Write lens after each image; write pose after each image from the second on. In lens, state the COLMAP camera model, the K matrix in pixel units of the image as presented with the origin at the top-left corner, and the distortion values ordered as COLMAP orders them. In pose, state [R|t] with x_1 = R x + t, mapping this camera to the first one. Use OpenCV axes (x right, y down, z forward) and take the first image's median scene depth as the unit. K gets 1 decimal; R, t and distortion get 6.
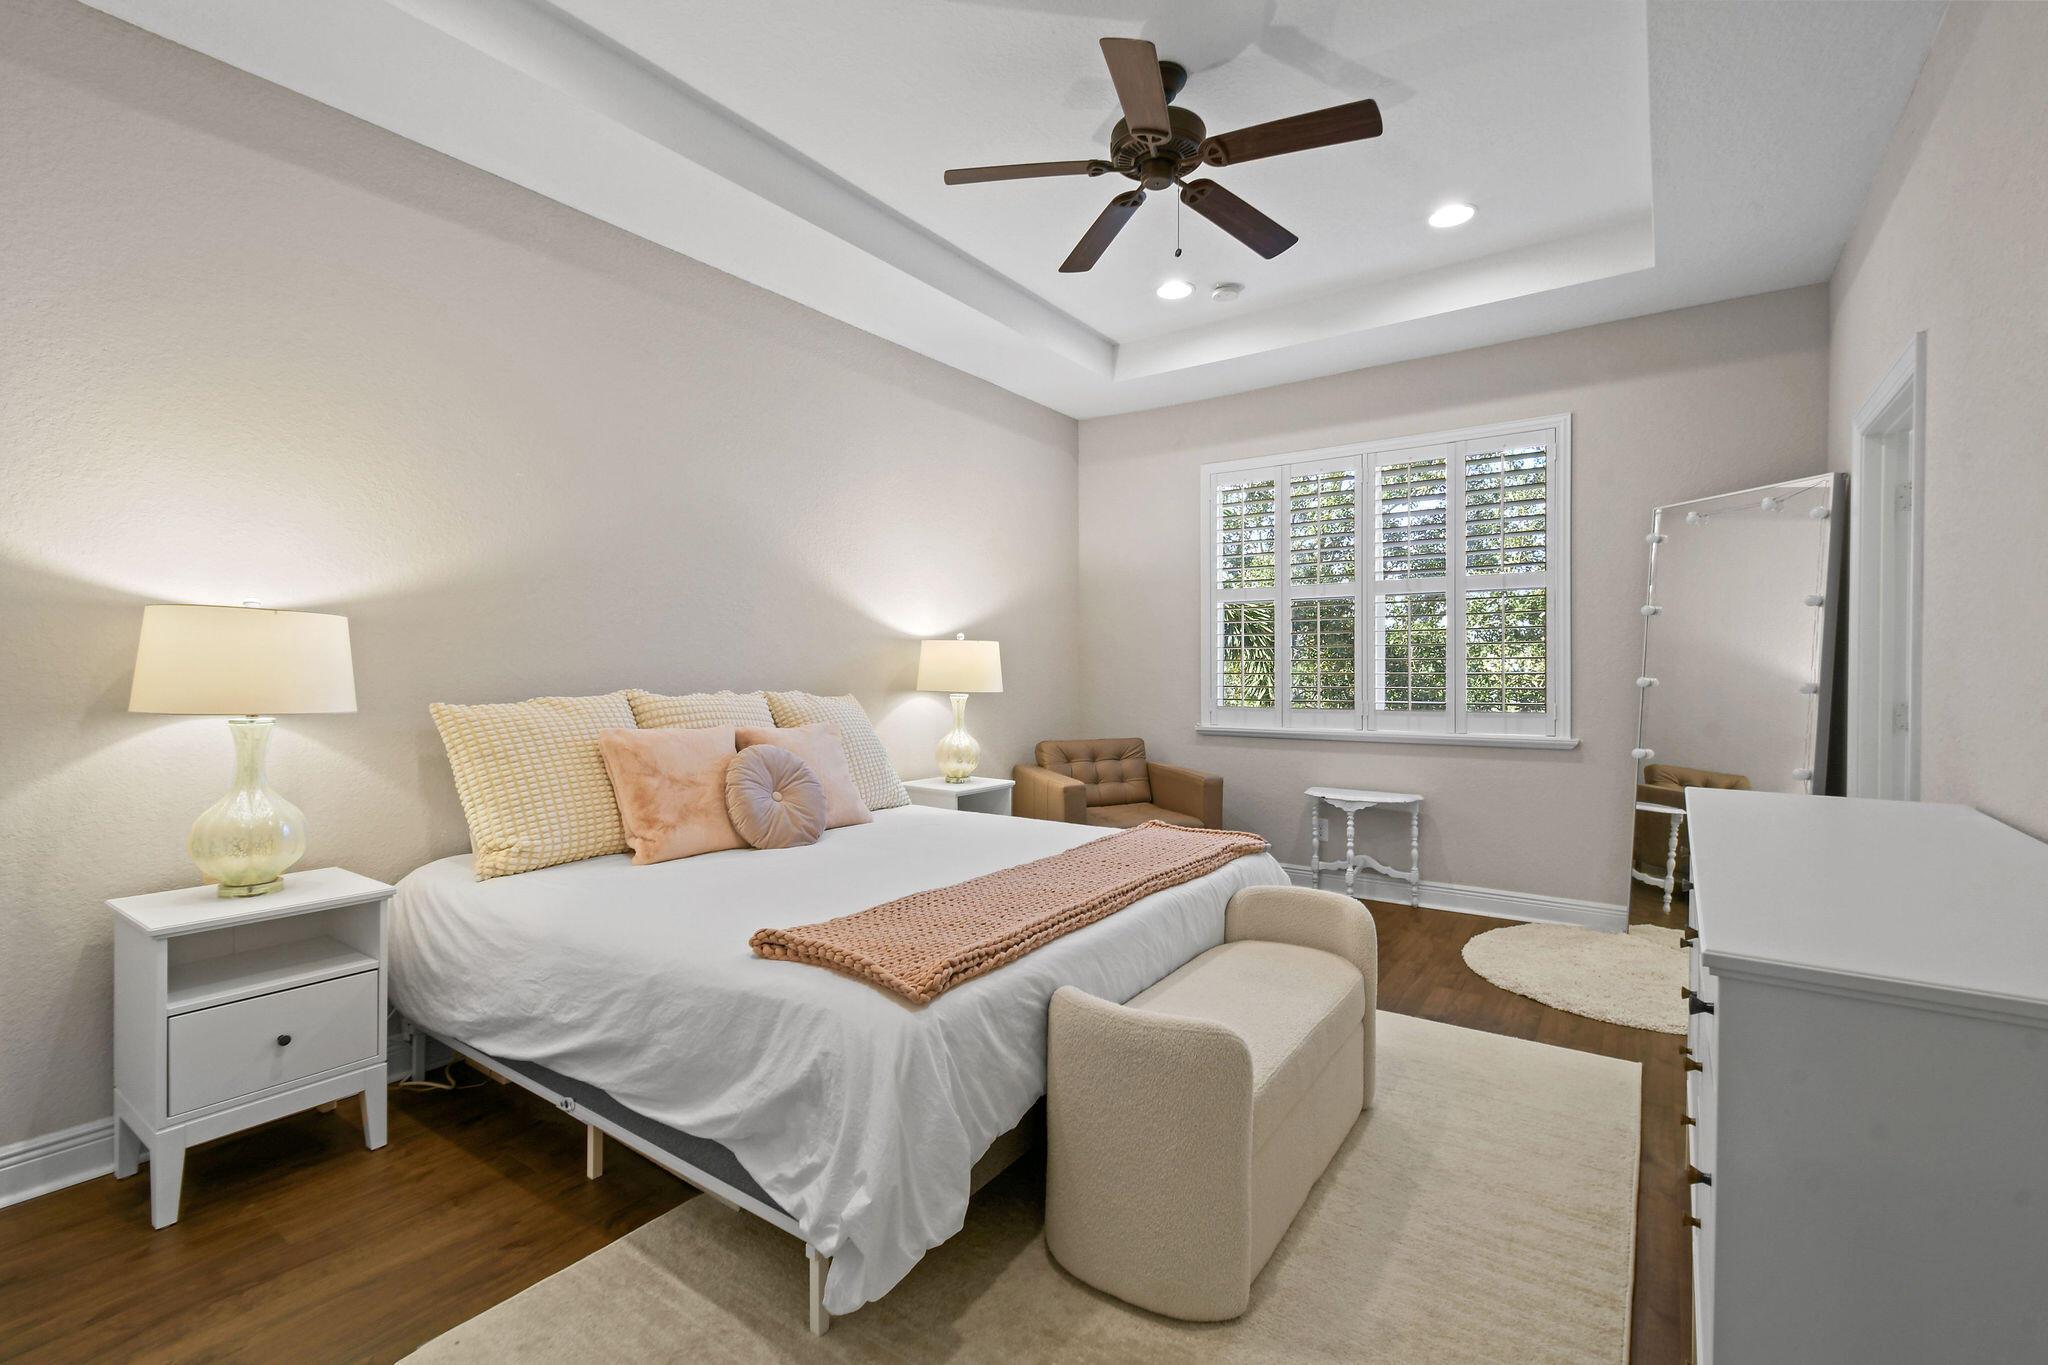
lens RADIAL K [[910.2, 0, 1024.0], [0, 910.2, 682.5], [0, 0, 1]] dist [-0.001220, 0.000220]
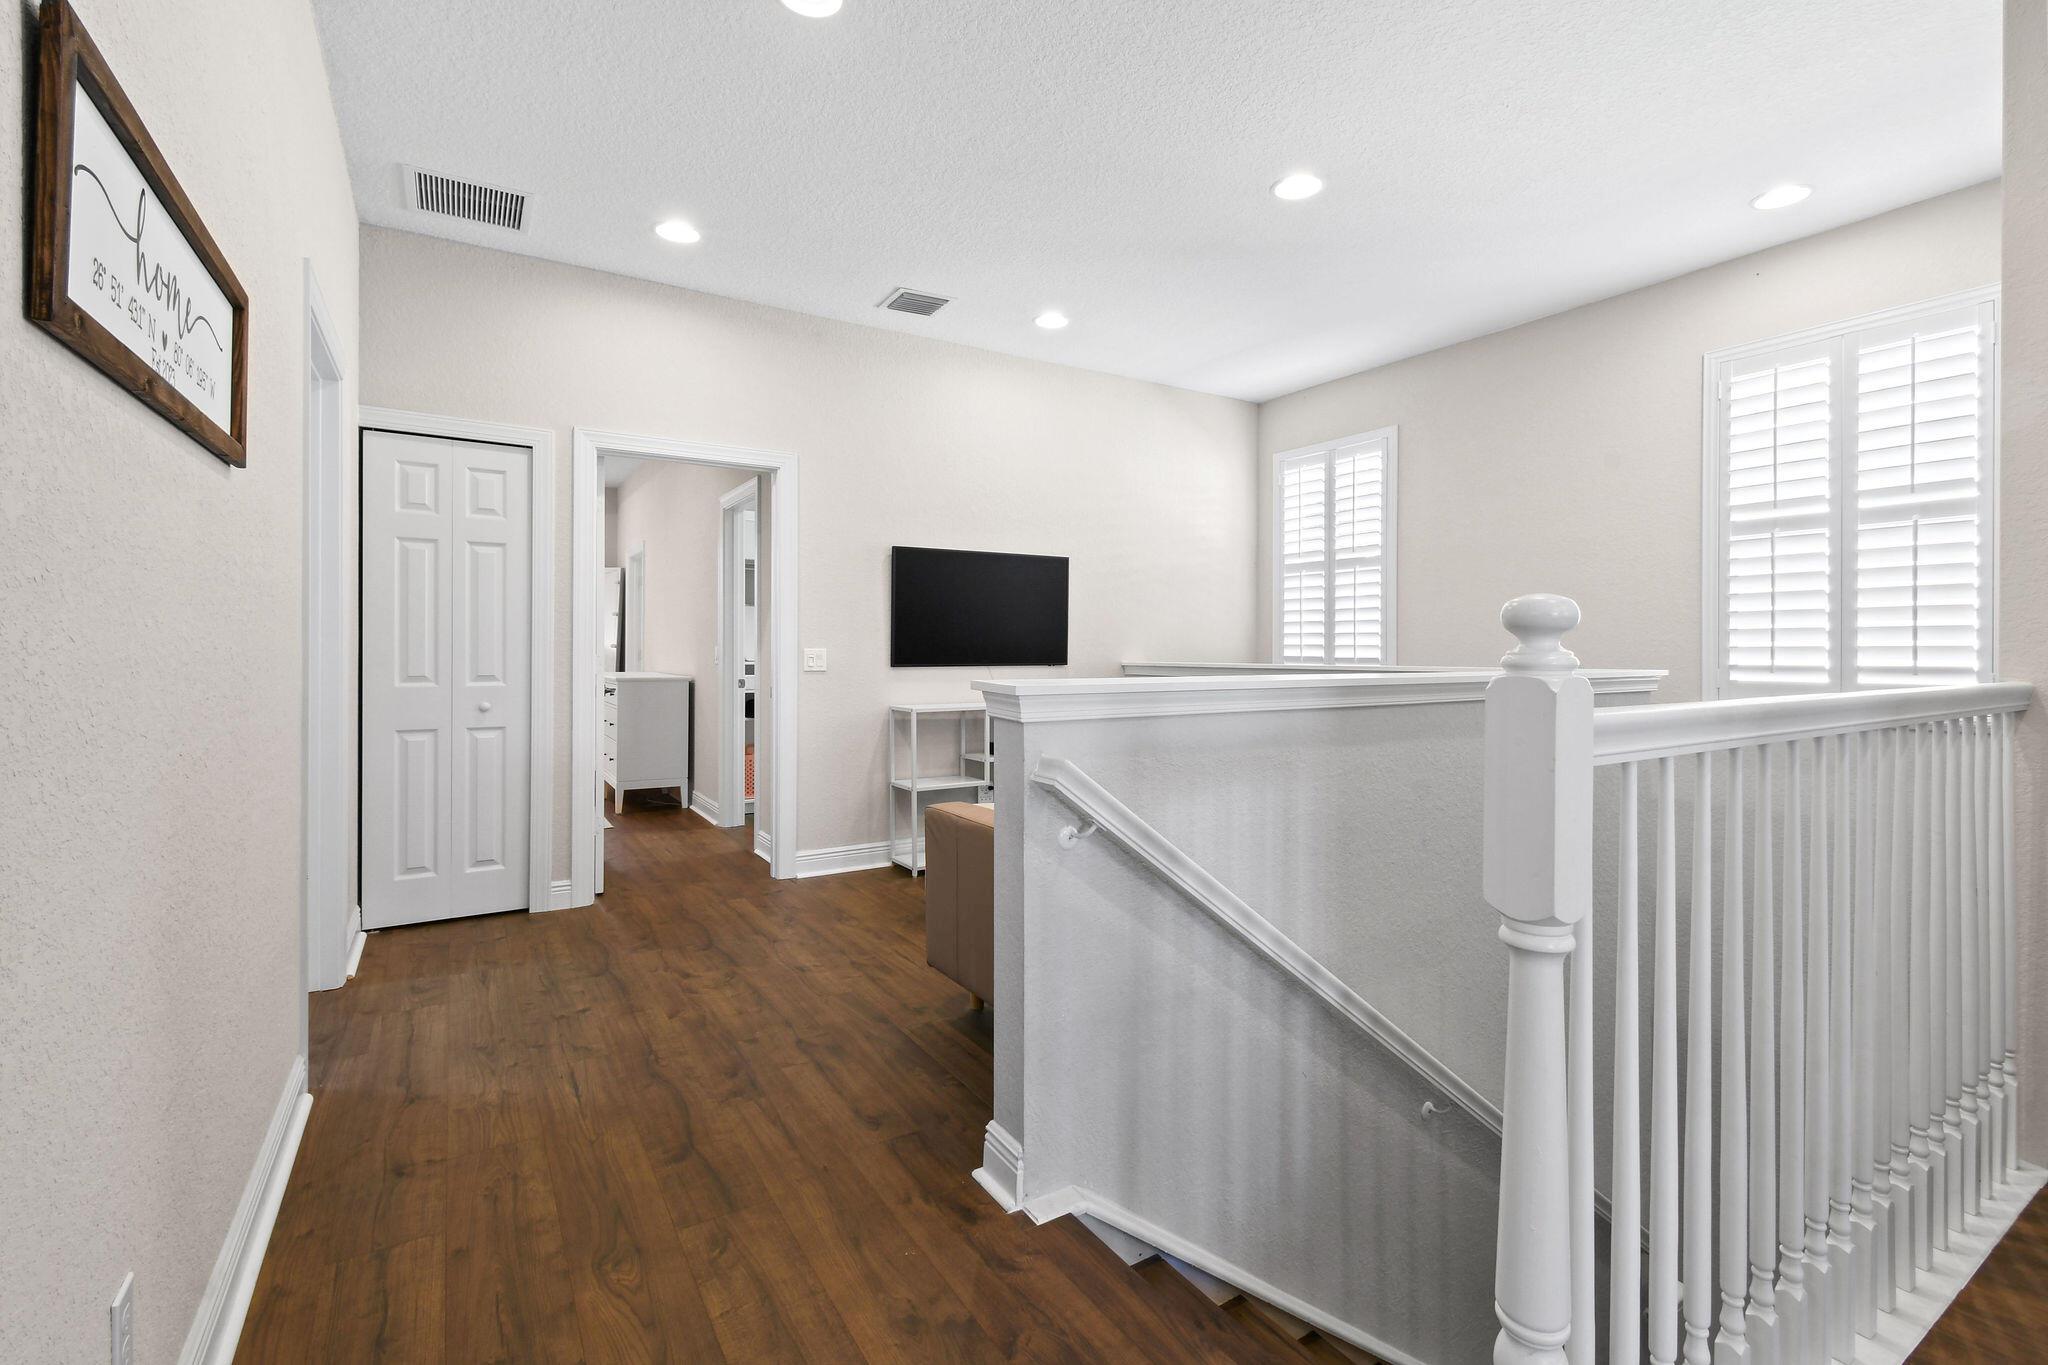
lens RADIAL K [[898.2, 0, 1051.2], [0, 898.2, 656.5], [0, 0, 1]] dist [0.025328, 0.000134]
pose [[0.384753, -0.008587, 0.922980, -0.815198], [0.001954, 0.999962, 0.008489, 0.012389], [-0.923018, -0.001463, 0.384755, -0.903033]]
